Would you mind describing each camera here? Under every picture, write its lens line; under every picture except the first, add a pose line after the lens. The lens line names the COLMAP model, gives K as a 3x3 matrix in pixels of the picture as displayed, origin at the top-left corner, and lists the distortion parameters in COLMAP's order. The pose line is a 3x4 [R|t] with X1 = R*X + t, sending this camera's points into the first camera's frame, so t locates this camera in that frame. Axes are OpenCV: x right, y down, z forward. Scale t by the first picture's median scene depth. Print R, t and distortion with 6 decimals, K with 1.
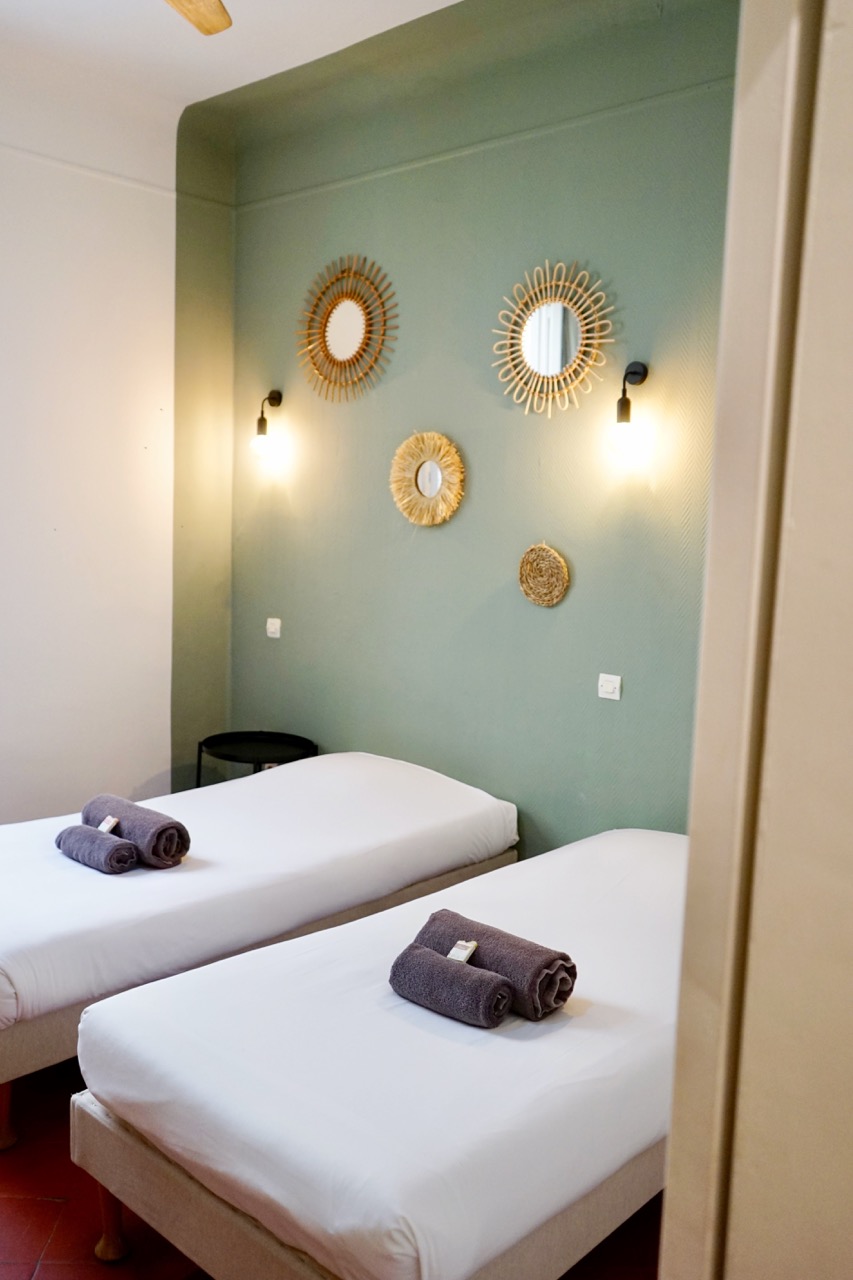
lens RADIAL K [[1059.1, 0, 426.3], [0, 1059.1, 643.8], [0, 0, 1]] dist [-0.010970, 0.005957]
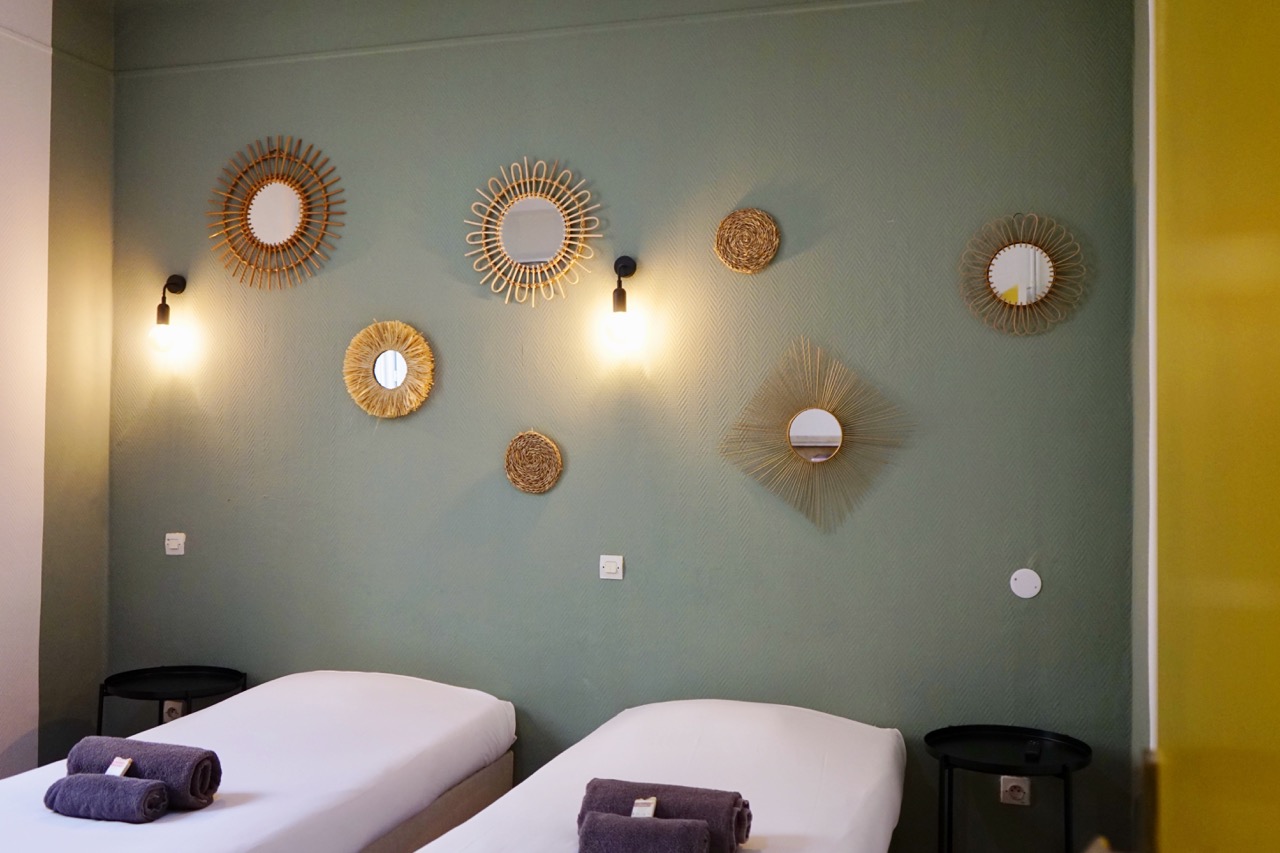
lens RADIAL K [[1154.3, 0, 640.0], [0, 1154.3, 424.5], [0, 0, 1]] dist [-0.008313, 0.025019]
pose [[0.902383, -0.019432, 0.430496, -0.263651], [0.075829, 0.990555, -0.114237, 0.031808], [-0.424210, 0.135729, 0.895334, -0.020563]]
